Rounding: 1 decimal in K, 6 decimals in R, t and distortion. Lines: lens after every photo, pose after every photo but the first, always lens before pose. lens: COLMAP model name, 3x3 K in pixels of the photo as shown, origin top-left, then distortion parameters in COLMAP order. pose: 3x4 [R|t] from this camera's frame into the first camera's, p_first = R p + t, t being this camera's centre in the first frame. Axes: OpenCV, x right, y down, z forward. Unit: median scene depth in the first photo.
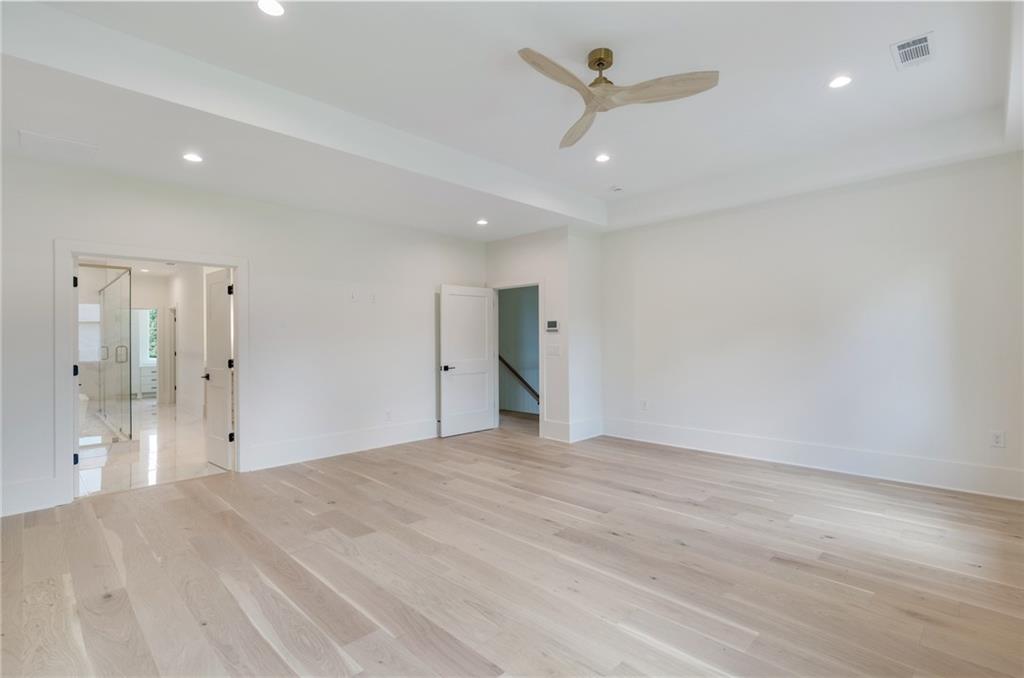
lens RADIAL K [[479.0, 0, 511.5], [0, 479.0, 338.2], [0, 0, 1]] dist [-0.000194, -0.000219]
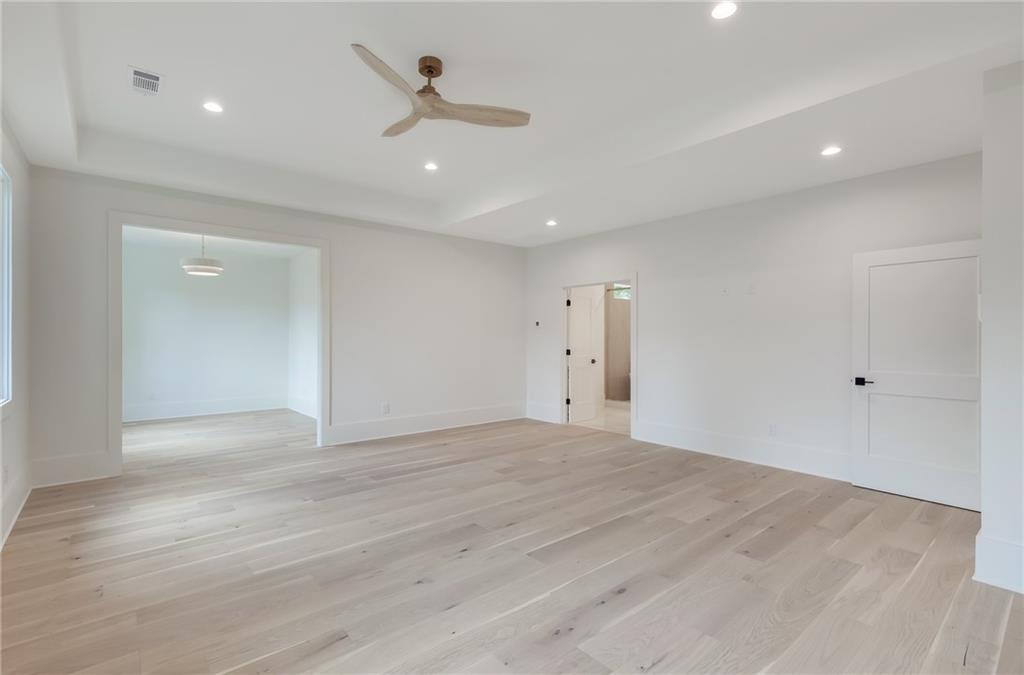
lens RADIAL K [[479.0, 0, 511.5], [0, 479.0, 336.7], [0, 0, 1]] dist [-0.000194, -0.000219]
pose [[-0.094245, 0.004525, -0.995539, 0.966203], [-0.000506, 0.999989, 0.004593, -0.002046], [0.995549, 0.000937, -0.094242, 1.019326]]
